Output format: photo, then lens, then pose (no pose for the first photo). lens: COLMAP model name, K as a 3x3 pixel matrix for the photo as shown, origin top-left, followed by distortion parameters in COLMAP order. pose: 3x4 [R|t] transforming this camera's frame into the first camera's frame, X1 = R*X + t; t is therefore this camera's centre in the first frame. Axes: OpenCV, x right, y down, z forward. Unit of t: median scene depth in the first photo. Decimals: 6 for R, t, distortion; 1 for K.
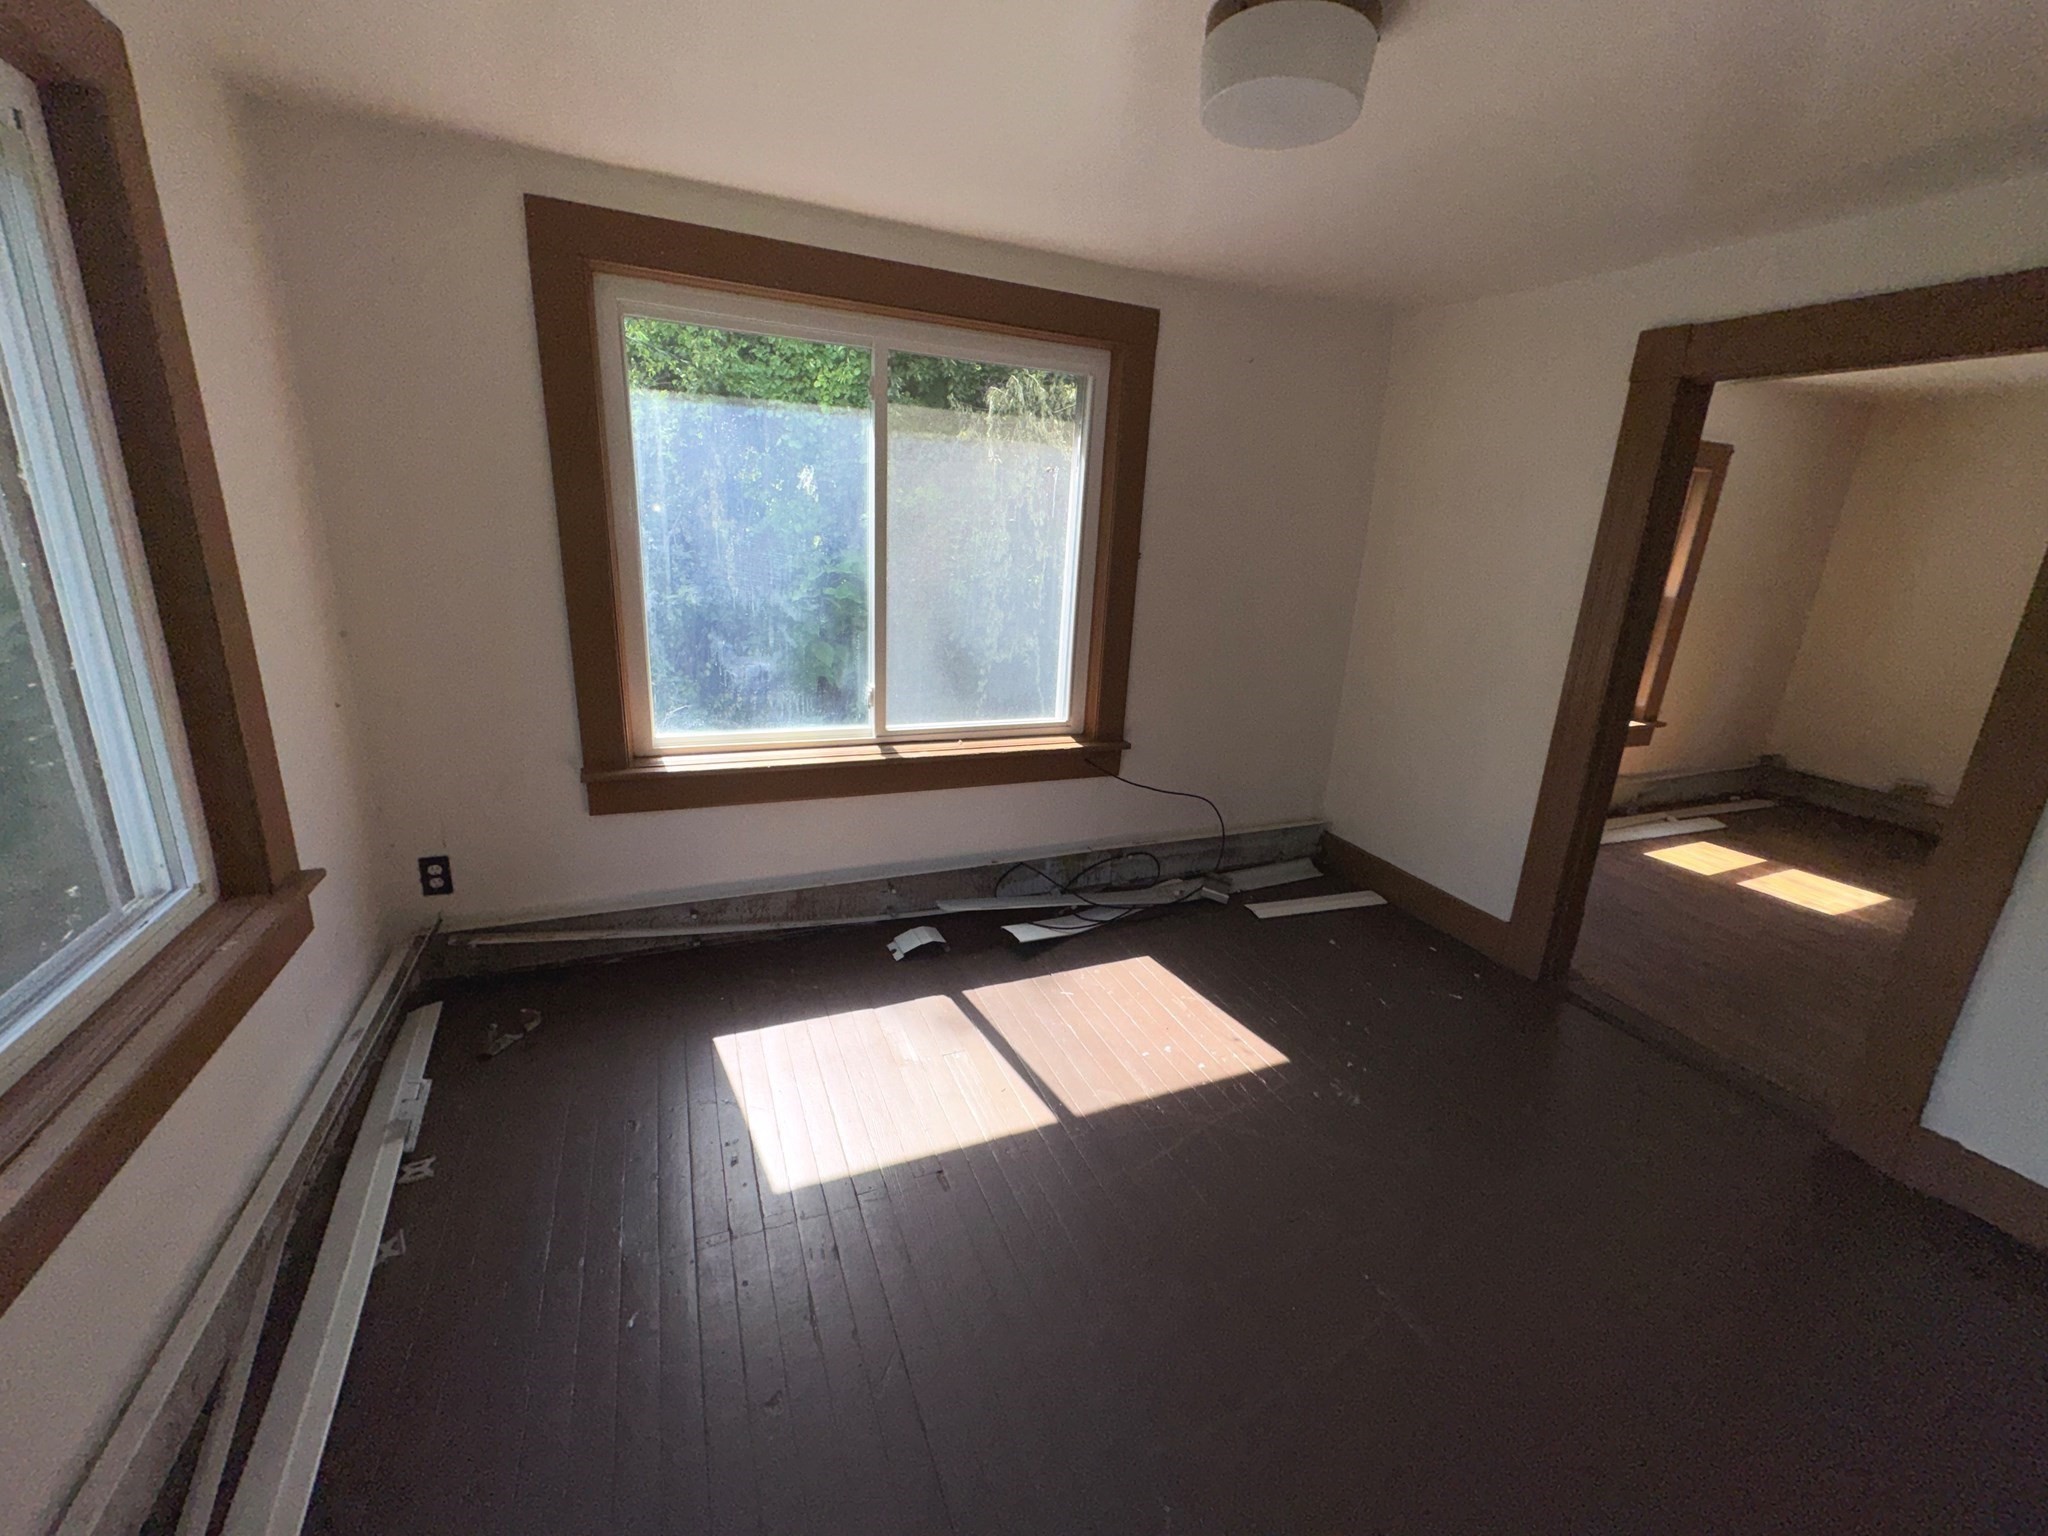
lens RADIAL K [[822.6, 0, 1012.7], [0, 822.6, 770.1], [0, 0, 1]] dist [0.004286, -0.000075]
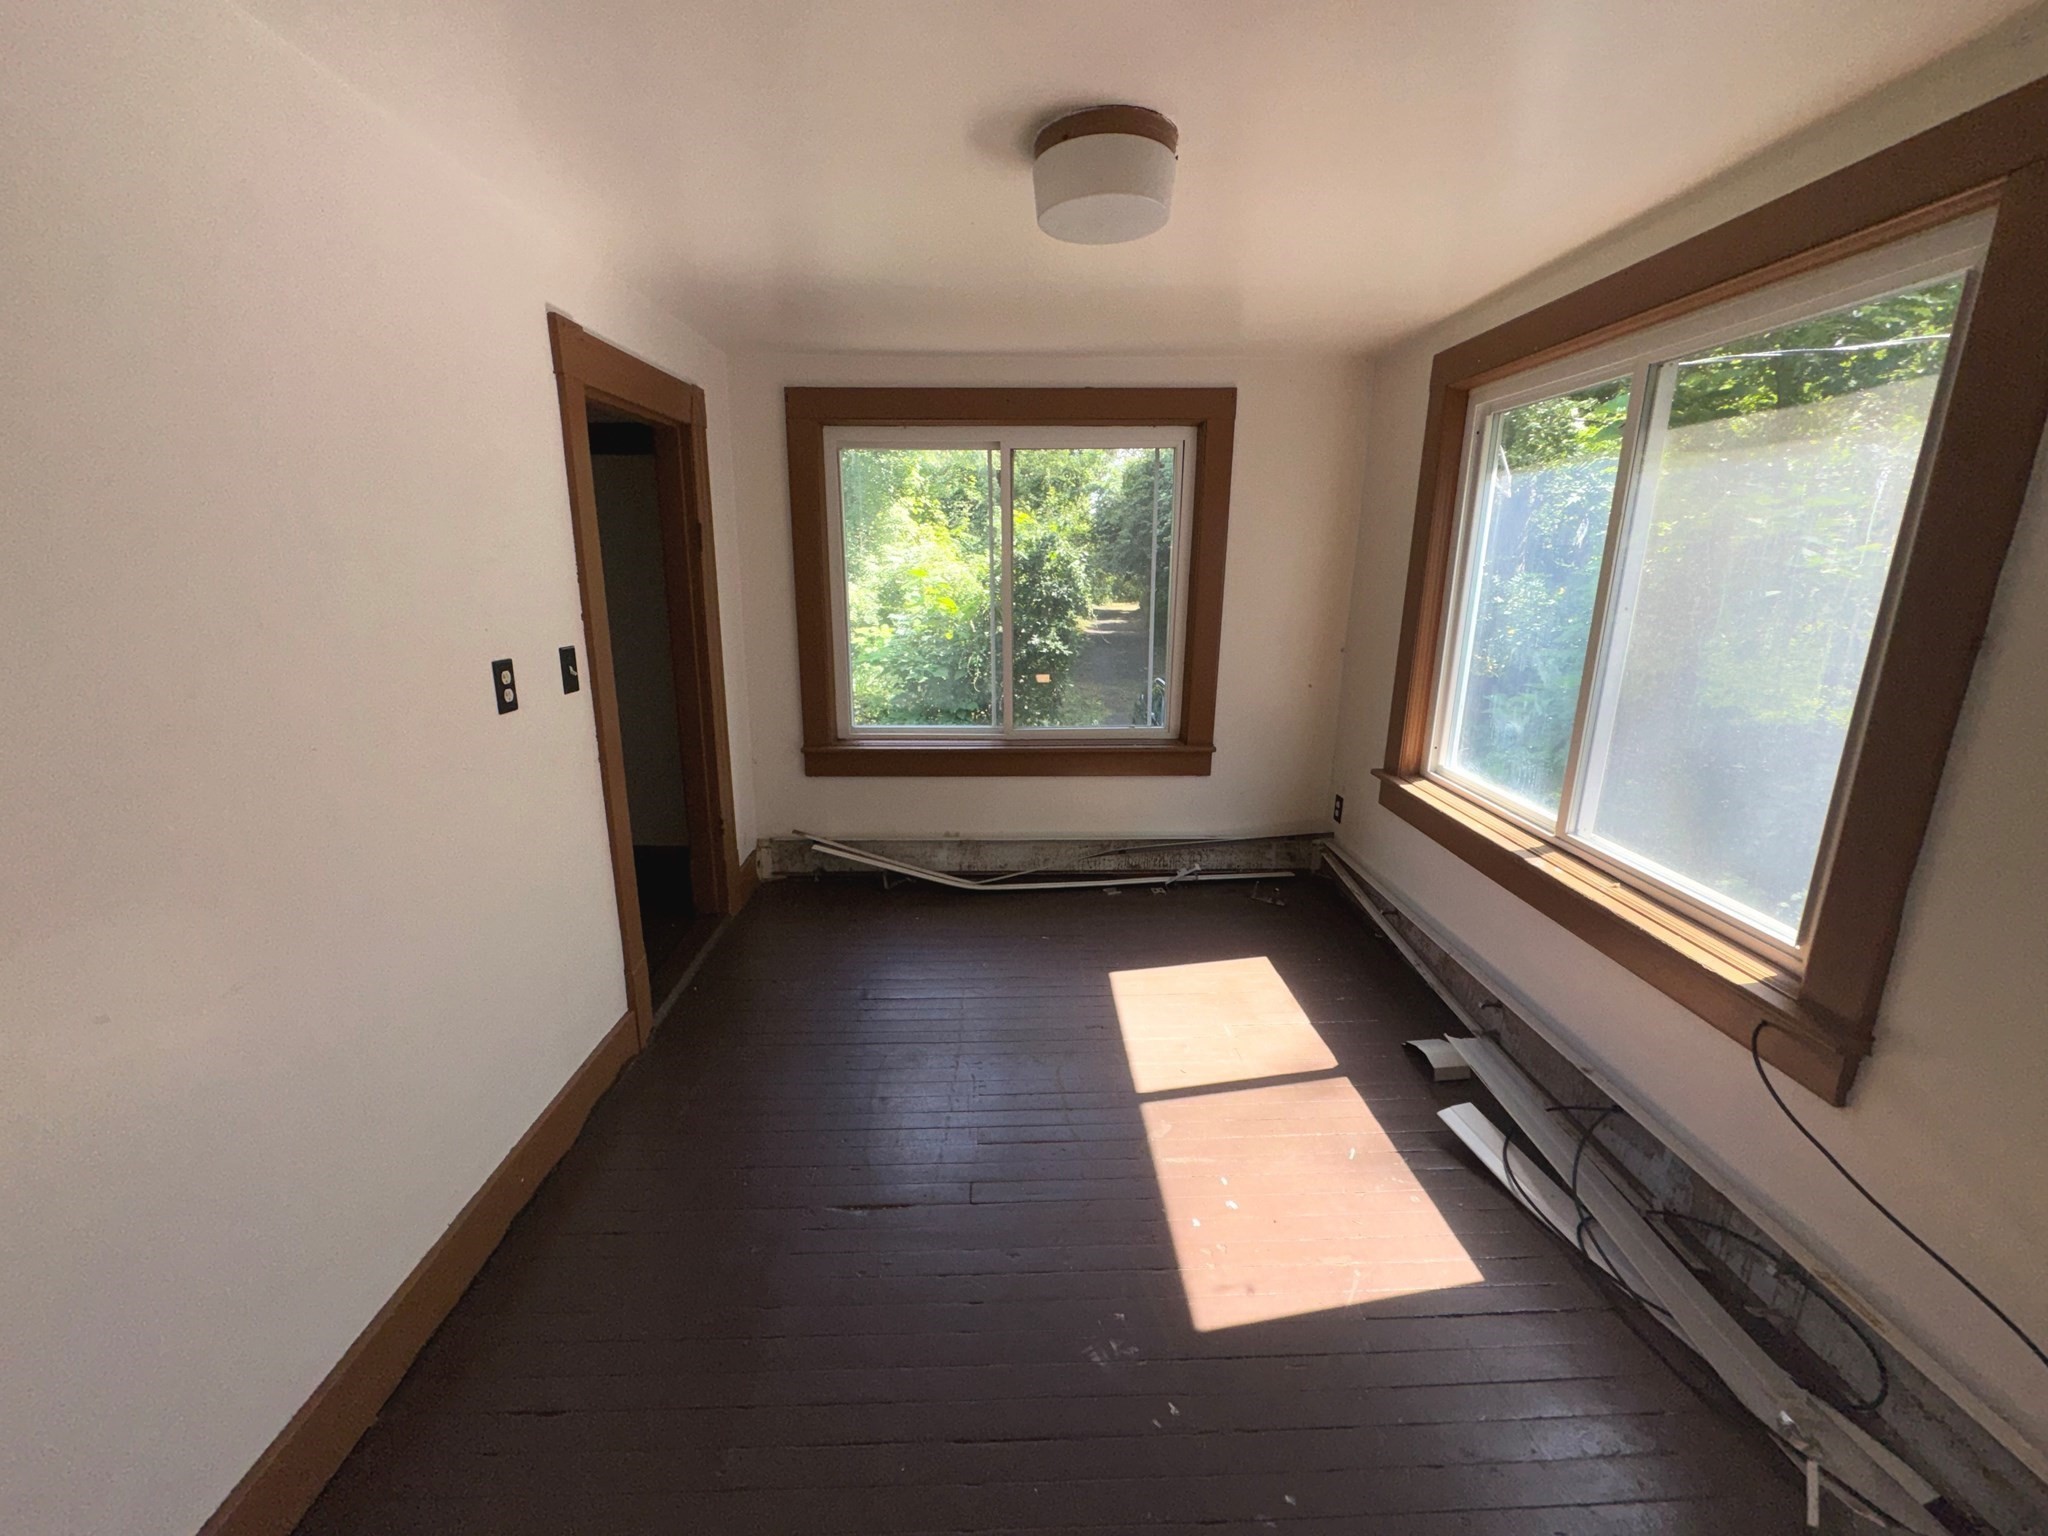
lens RADIAL K [[822.6, 0, 1006.5], [0, 822.6, 756.3], [0, 0, 1]] dist [0.004286, -0.000075]
pose [[-0.378550, 0.173966, -0.909085, 0.800744], [-0.283894, 0.913014, 0.292933, -0.205324], [0.880968, 0.368974, -0.296233, 0.757352]]
